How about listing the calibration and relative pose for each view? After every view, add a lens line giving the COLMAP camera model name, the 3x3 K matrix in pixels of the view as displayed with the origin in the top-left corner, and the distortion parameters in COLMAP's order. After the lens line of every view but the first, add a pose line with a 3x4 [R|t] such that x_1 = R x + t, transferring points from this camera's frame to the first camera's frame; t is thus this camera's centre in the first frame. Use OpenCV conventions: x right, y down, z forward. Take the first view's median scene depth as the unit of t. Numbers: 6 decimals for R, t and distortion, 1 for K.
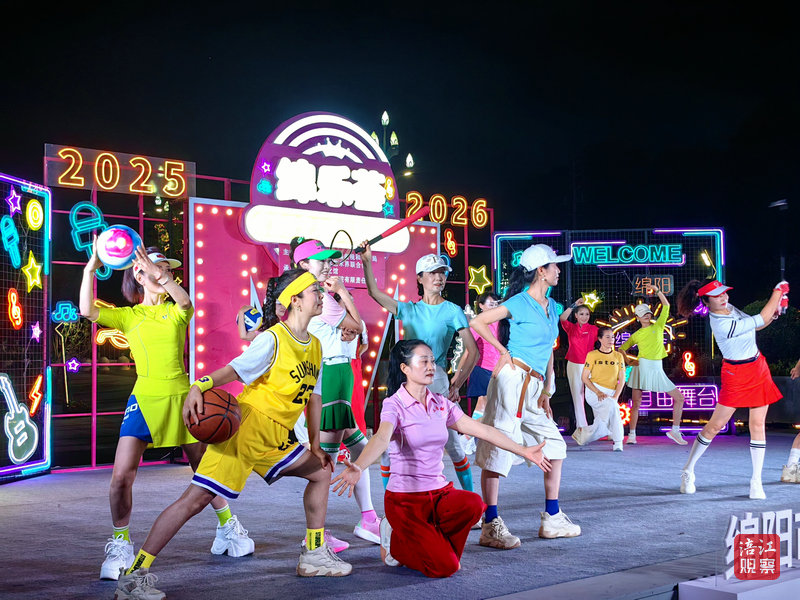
lens RADIAL K [[1072.1, 0, 411.9], [0, 1072.1, 300.9], [0, 0, 1]] dist [0.213975, -0.778950]
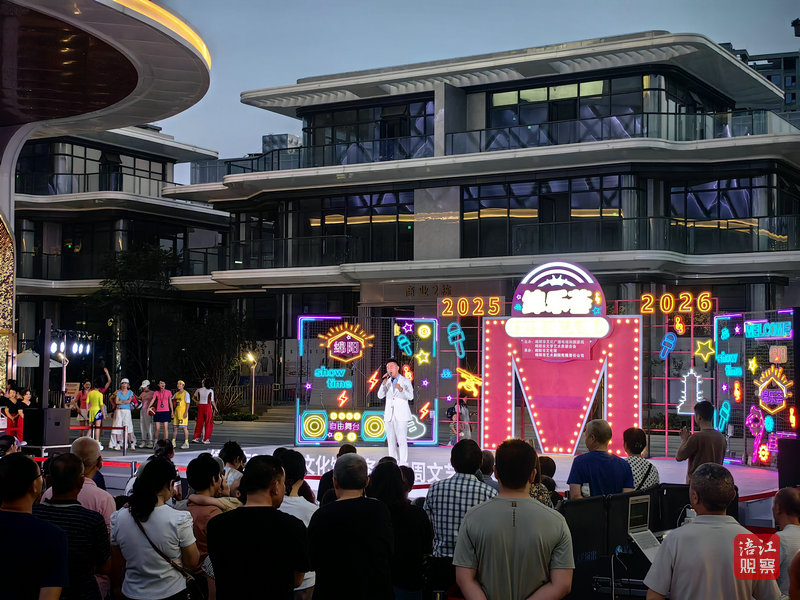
lens RADIAL K [[1289.7, 0, 400.0], [0, 1289.7, 300.0], [0, 0, 1]] dist [0.411548, -2.036216]
pose [[0.281767, -0.033776, -0.958888, 1.885683], [0.038775, 0.998965, -0.023794, -0.069753], [0.958699, -0.030476, 0.282785, 0.157757]]
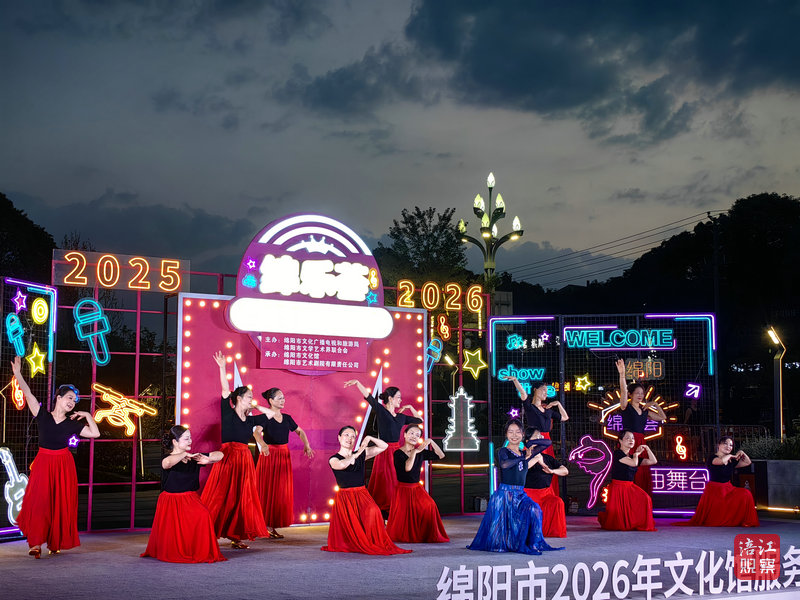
lens RADIAL K [[1192.1, 0, 400.0], [0, 1192.1, 300.0], [0, 0, 1]] dist [0.258092, -1.029753]
pose [[0.989638, -0.002278, -0.143564, 0.186799], [-0.005794, 0.998426, -0.055783, -0.017584], [0.143465, 0.056037, 0.988068, -0.191476]]
